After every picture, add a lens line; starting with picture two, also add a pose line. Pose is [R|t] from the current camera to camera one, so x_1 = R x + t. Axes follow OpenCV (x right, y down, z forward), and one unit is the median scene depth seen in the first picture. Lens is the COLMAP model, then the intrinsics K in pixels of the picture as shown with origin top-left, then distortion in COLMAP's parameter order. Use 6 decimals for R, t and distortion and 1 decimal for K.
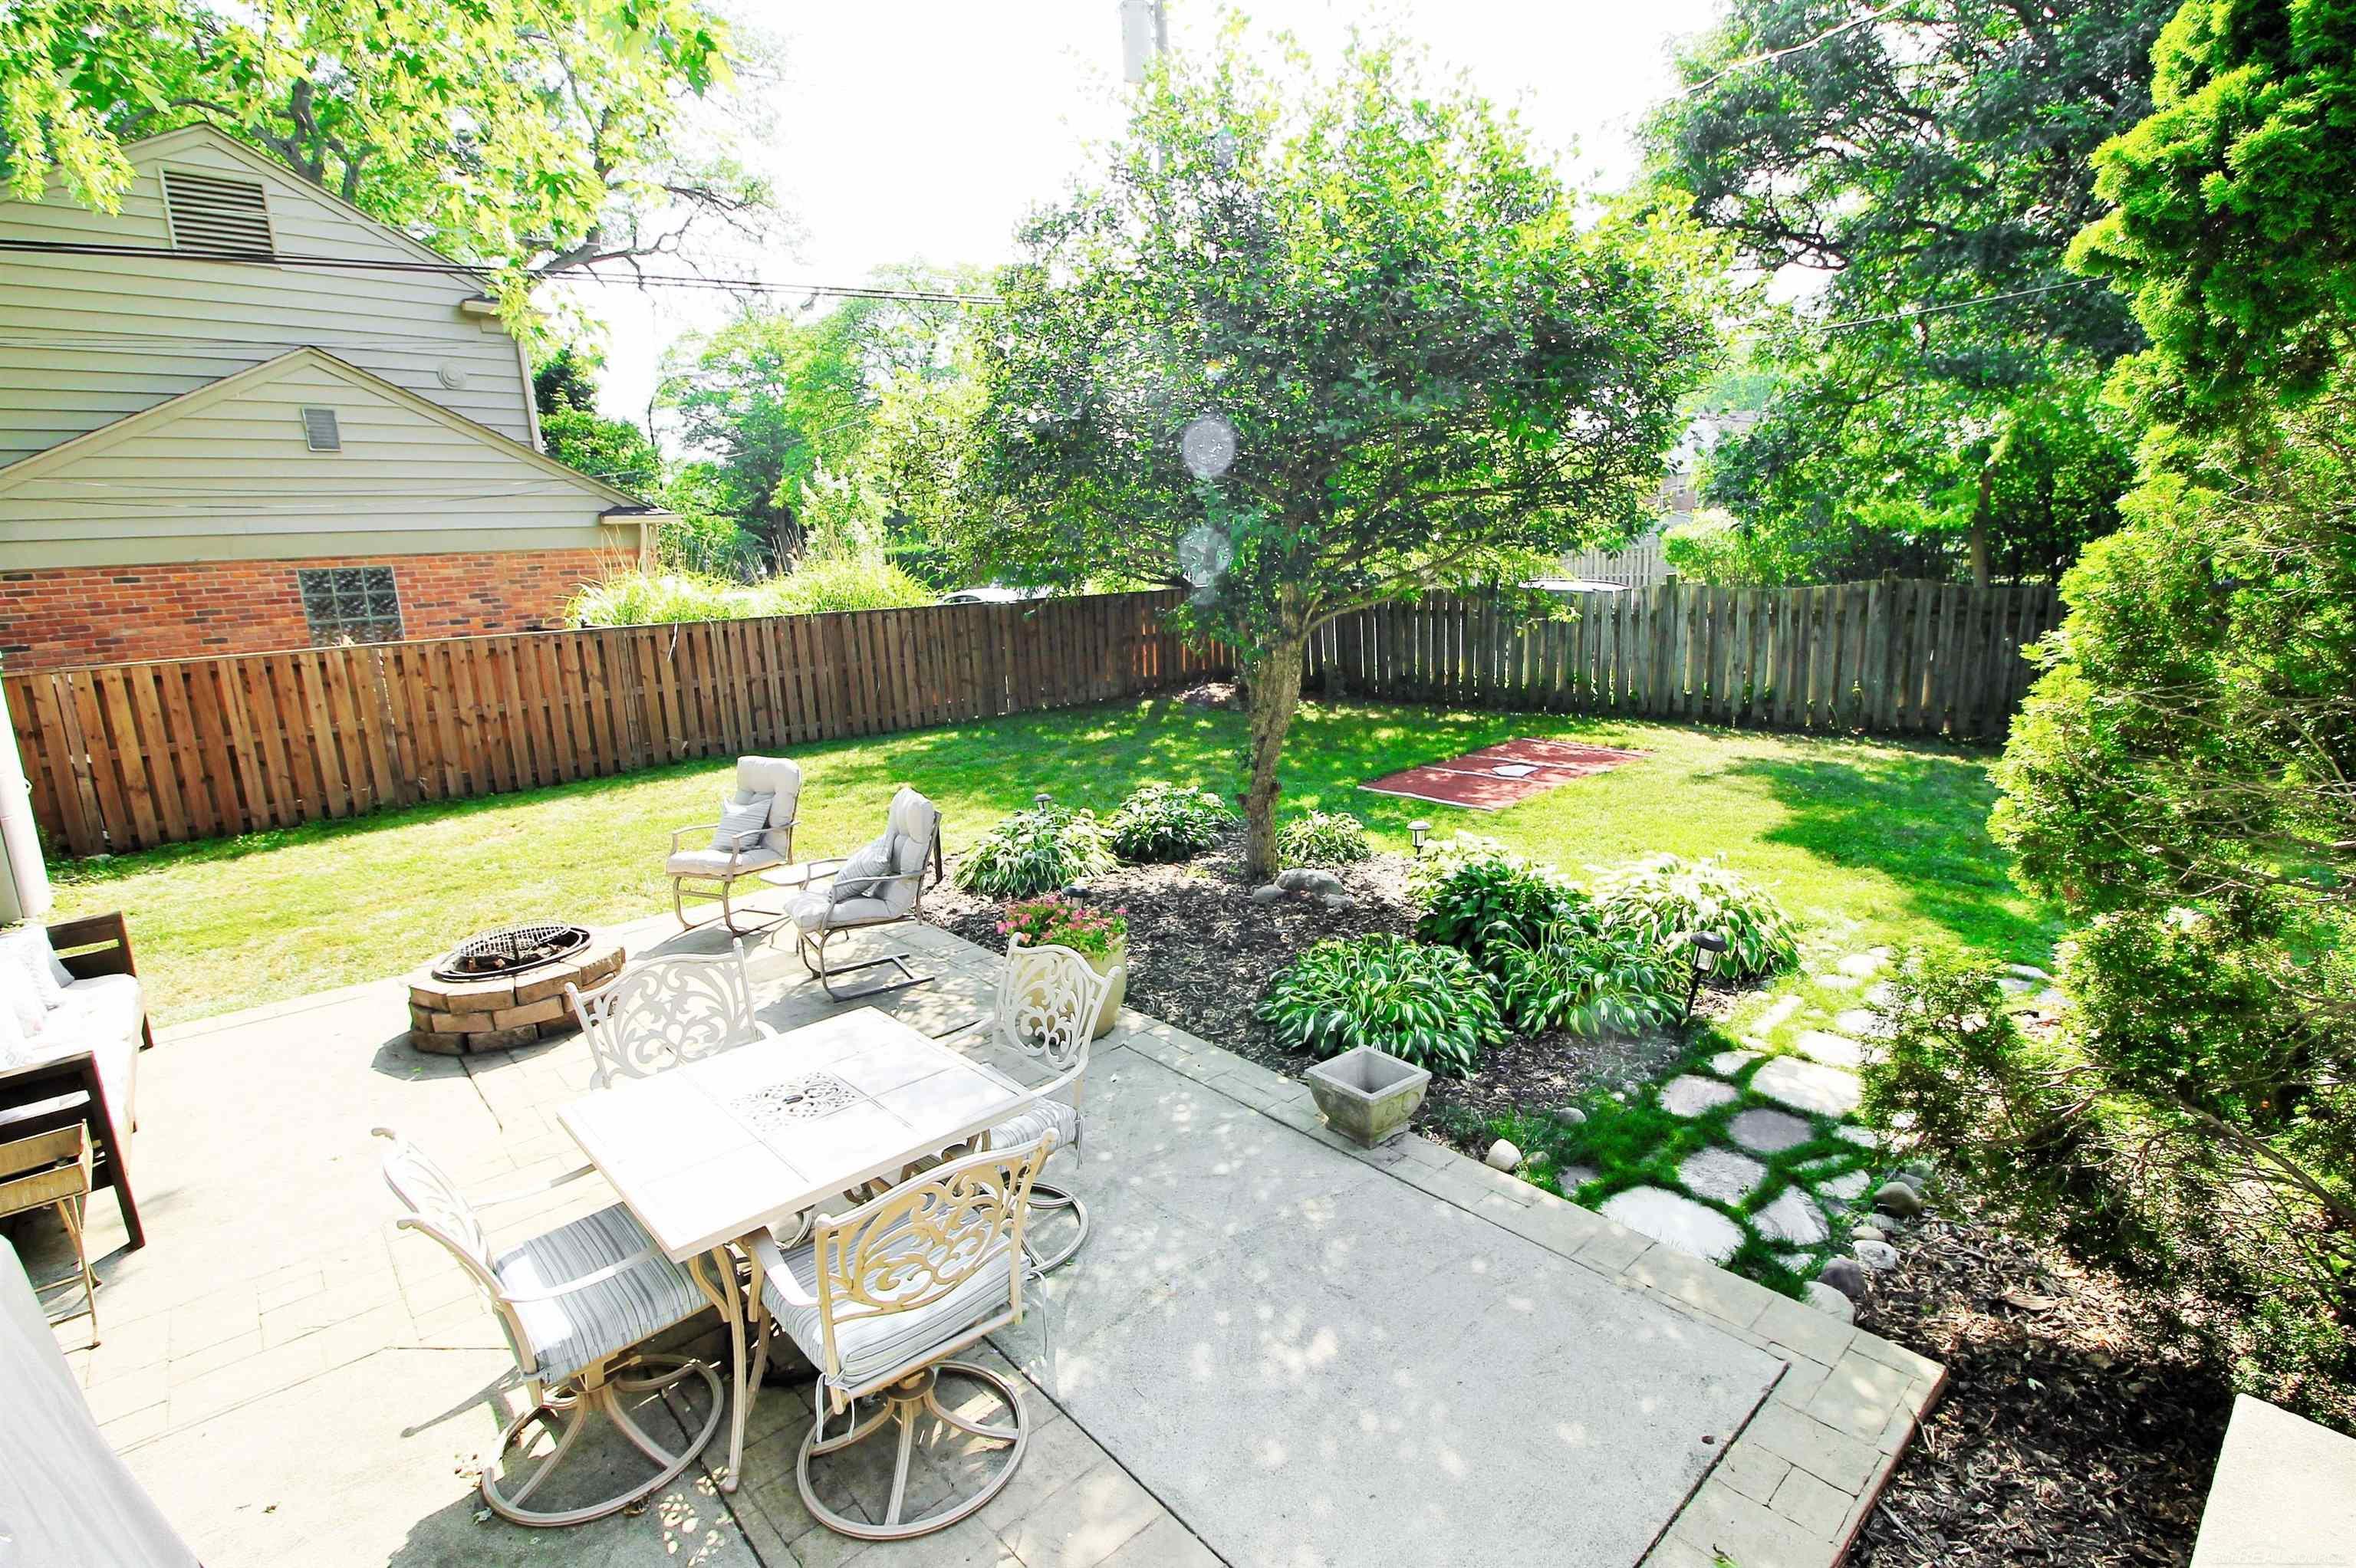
lens RADIAL K [[1112.5, 0, 1189.6], [0, 1112.5, 770.4], [0, 0, 1]] dist [0.000127, -0.014283]
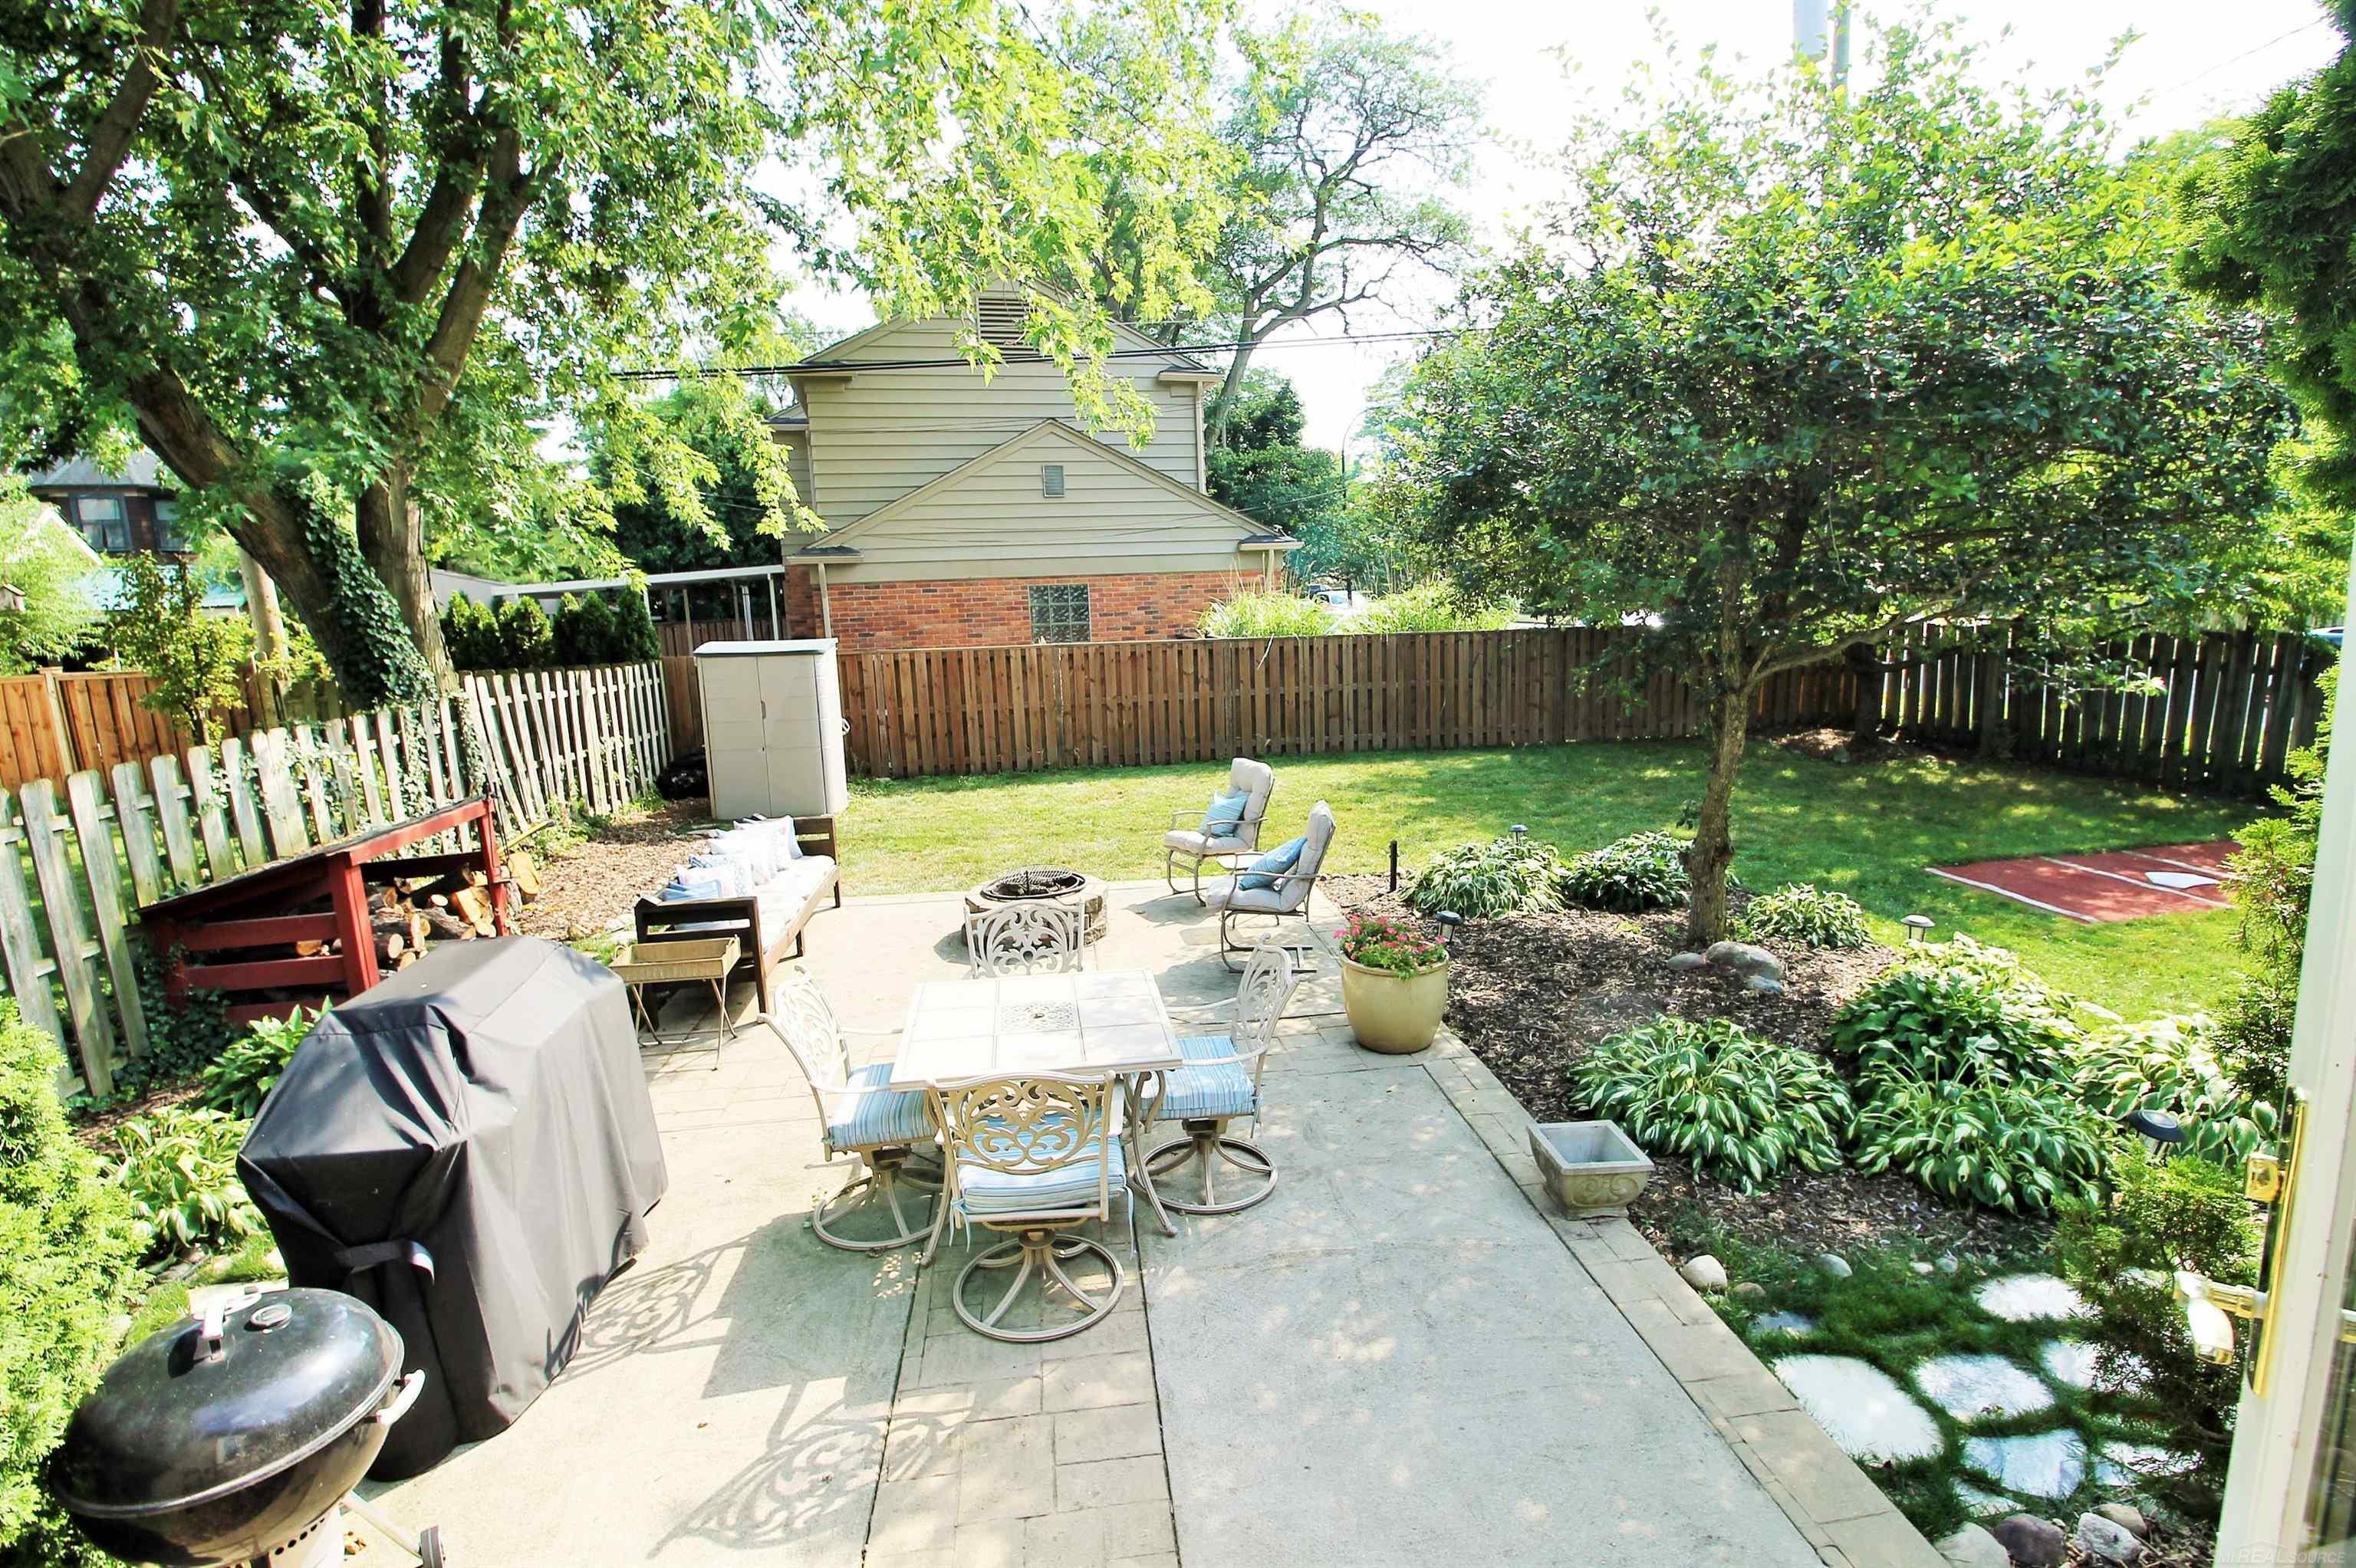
lens RADIAL K [[1112.5, 0, 1189.6], [0, 1112.5, 770.4], [0, 0, 1]] dist [0.000127, -0.014283]
pose [[0.823349, 0.109407, -0.556891, 0.212454], [-0.114687, 0.993073, 0.025539, -0.022940], [0.555827, 0.042841, 0.830193, -0.012926]]
